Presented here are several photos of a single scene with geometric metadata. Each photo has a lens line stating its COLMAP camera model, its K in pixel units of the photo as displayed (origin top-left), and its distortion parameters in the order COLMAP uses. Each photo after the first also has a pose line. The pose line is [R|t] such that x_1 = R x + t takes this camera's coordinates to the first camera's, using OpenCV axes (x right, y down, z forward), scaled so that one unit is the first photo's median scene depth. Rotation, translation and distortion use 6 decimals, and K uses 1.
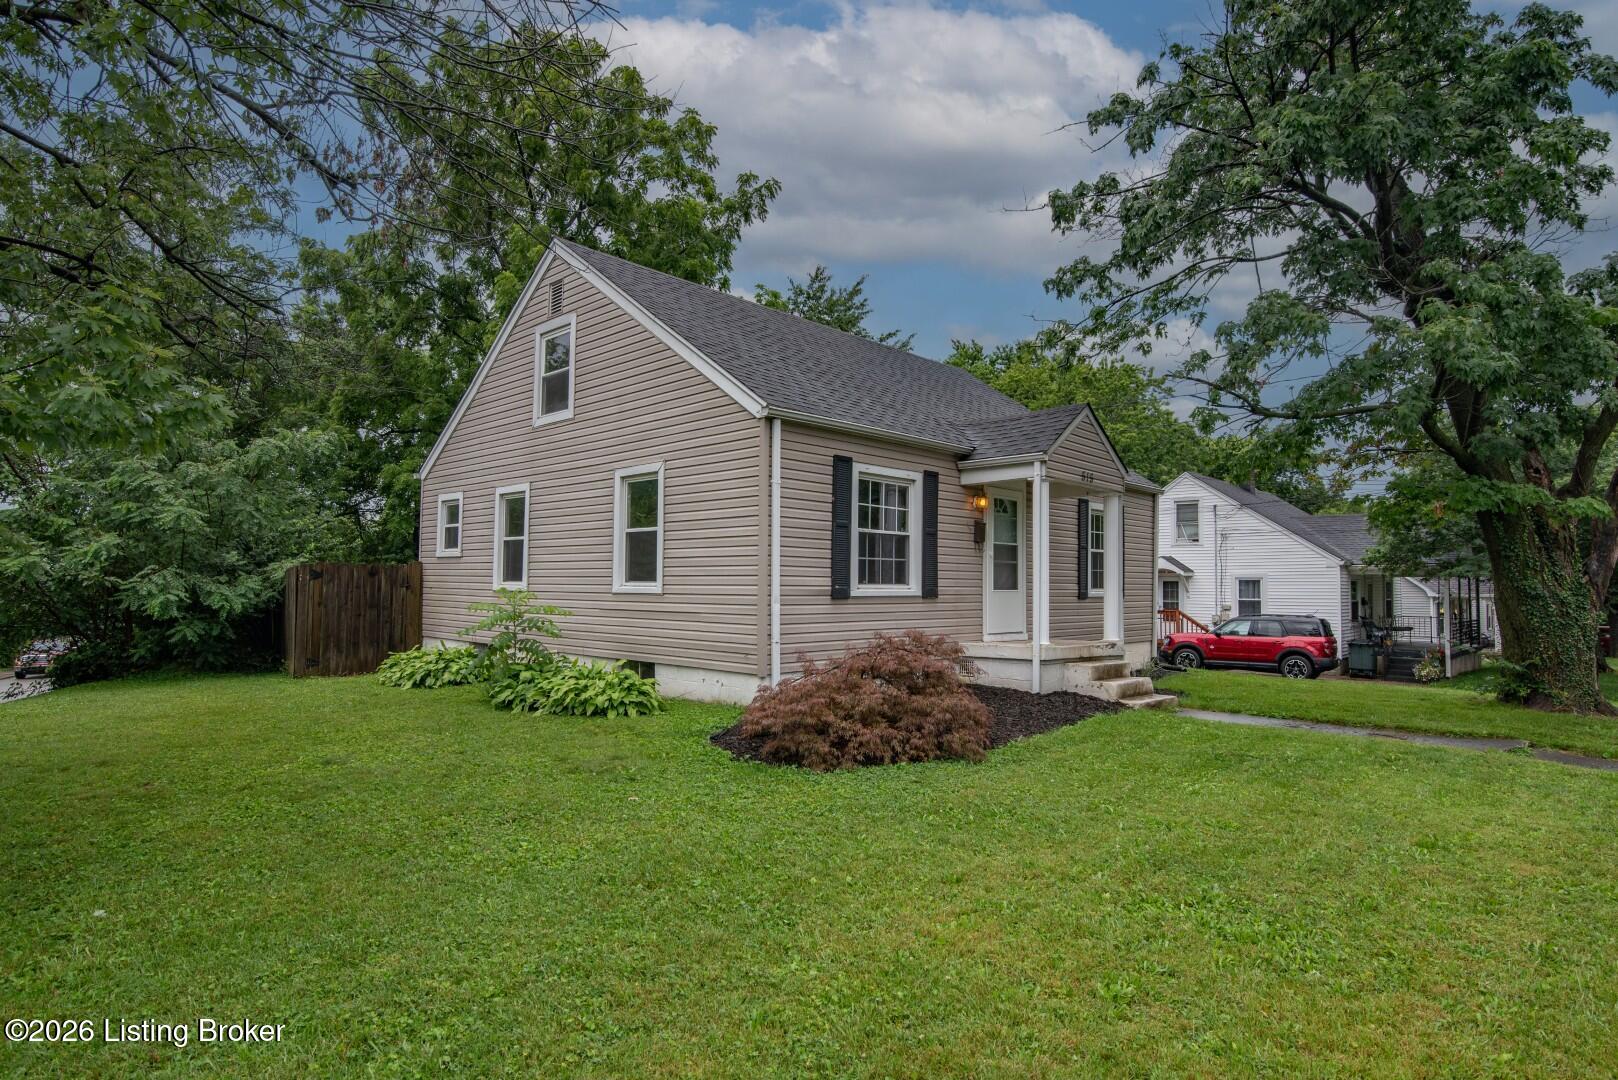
lens RADIAL K [[892.1, 0, 805.2], [0, 892.1, 550.3], [0, 0, 1]] dist [0.001398, 0.000019]
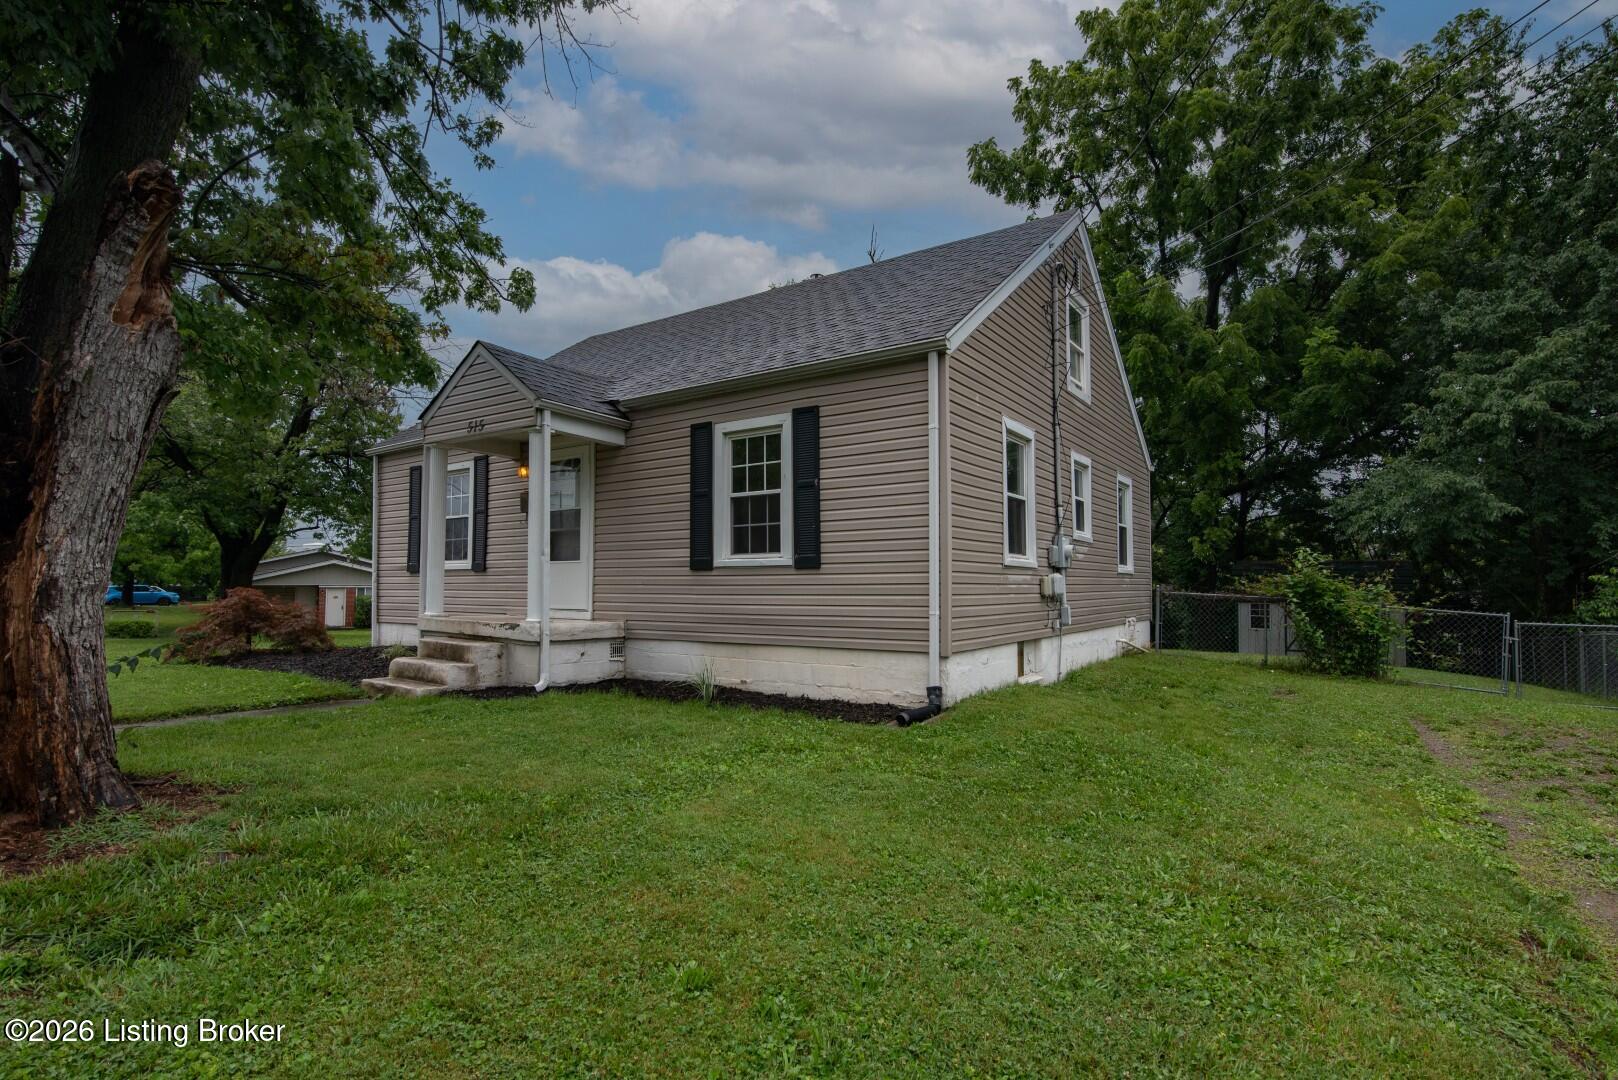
lens RADIAL K [[834.9, 0, 809.3], [0, 834.9, 541.9], [0, 0, 1]] dist [-0.003206, 0.000363]
pose [[0.133179, -0.038817, -0.990332, 1.210874], [0.061062, 0.997656, -0.030893, 0.073998], [0.989209, -0.056358, 0.135237, 1.254782]]
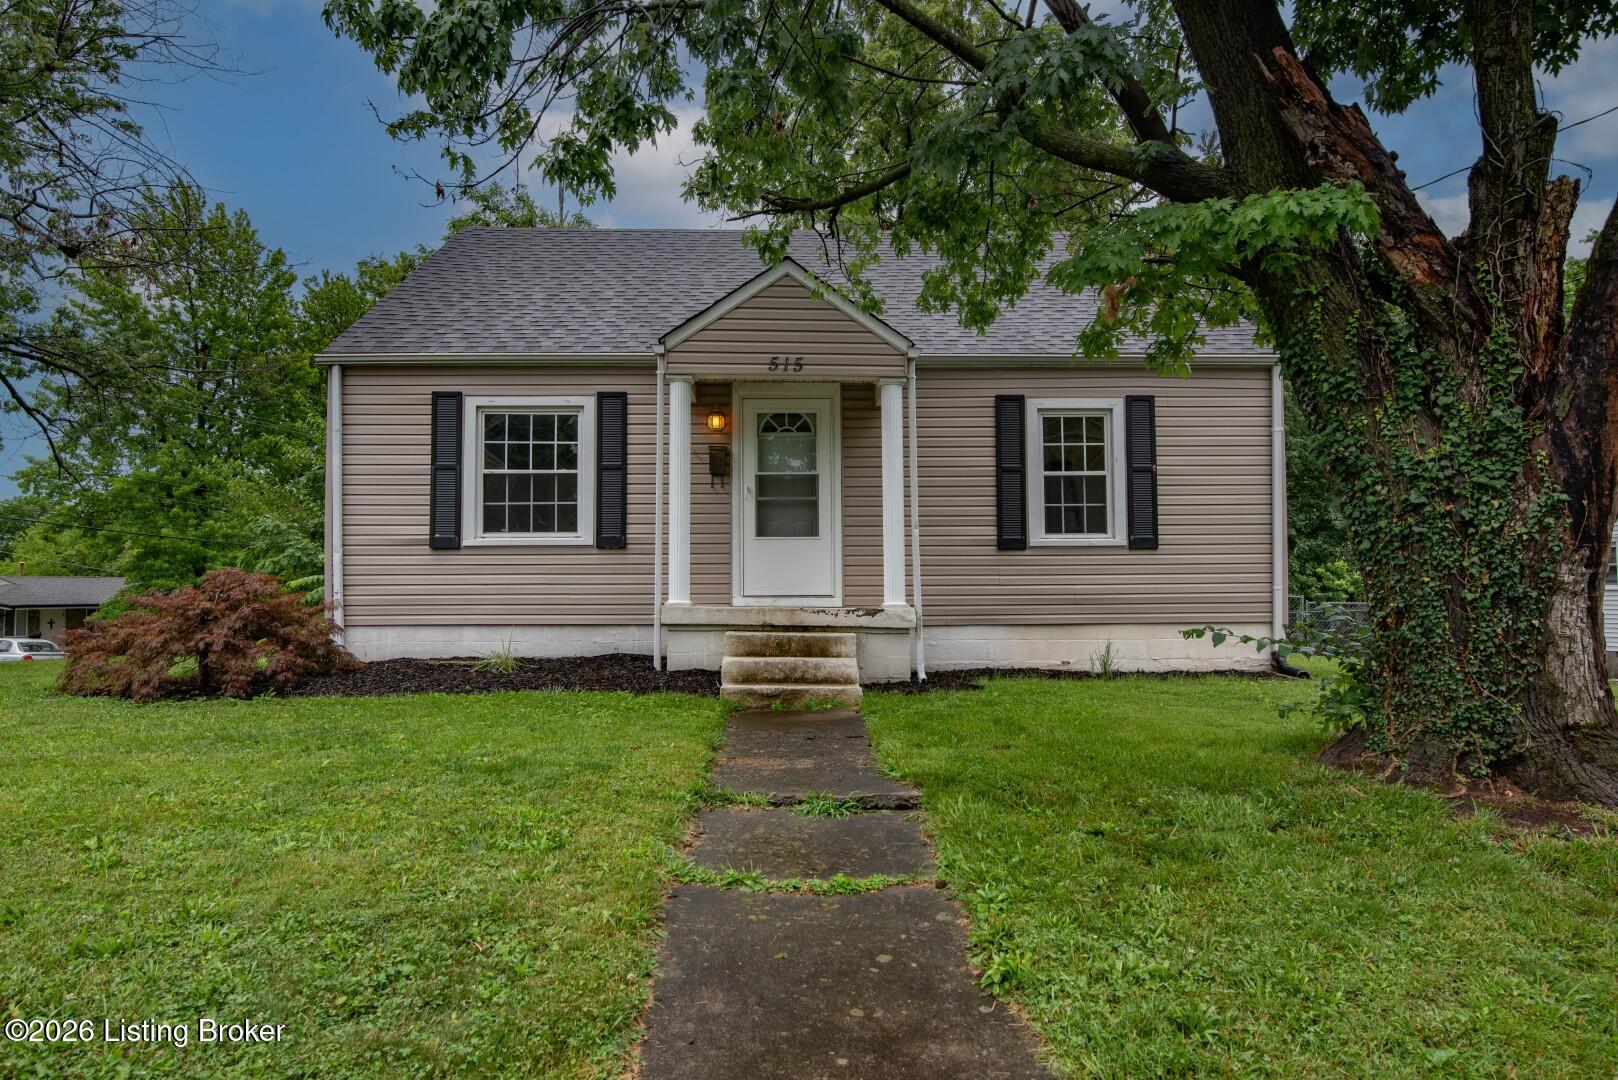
lens RADIAL K [[645.6, 0, 809.0], [0, 645.6, 535.3], [0, 0, 1]] dist [-0.002645, -0.000039]
pose [[0.705193, -0.019419, -0.708749, 0.680625], [0.039709, 0.999138, 0.012134, 0.041893], [0.707902, -0.036701, 0.705356, 0.704016]]
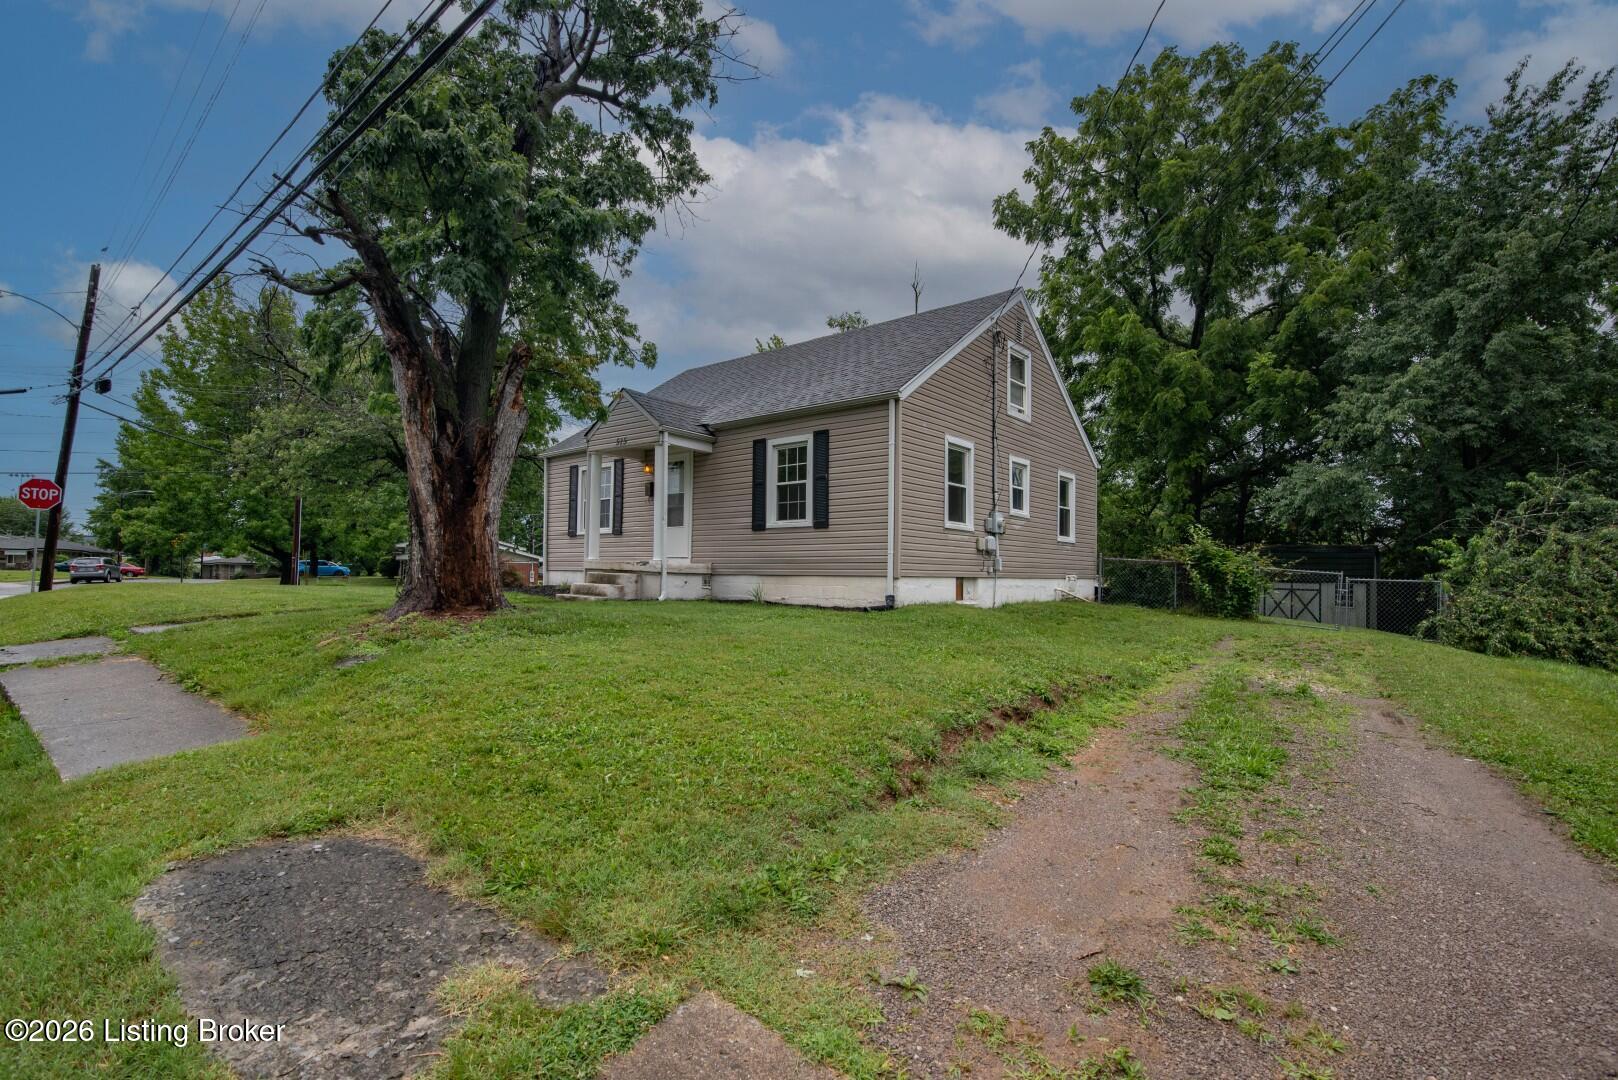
lens RADIAL K [[786.1, 0, 808.4], [0, 786.1, 540.1], [0, 0, 1]] dist [-0.001950, -0.000263]
pose [[0.042749, -0.030187, -0.998630, 1.627195], [0.050369, 0.998338, -0.028022, 0.123442], [0.997815, -0.049102, 0.044198, 1.281848]]
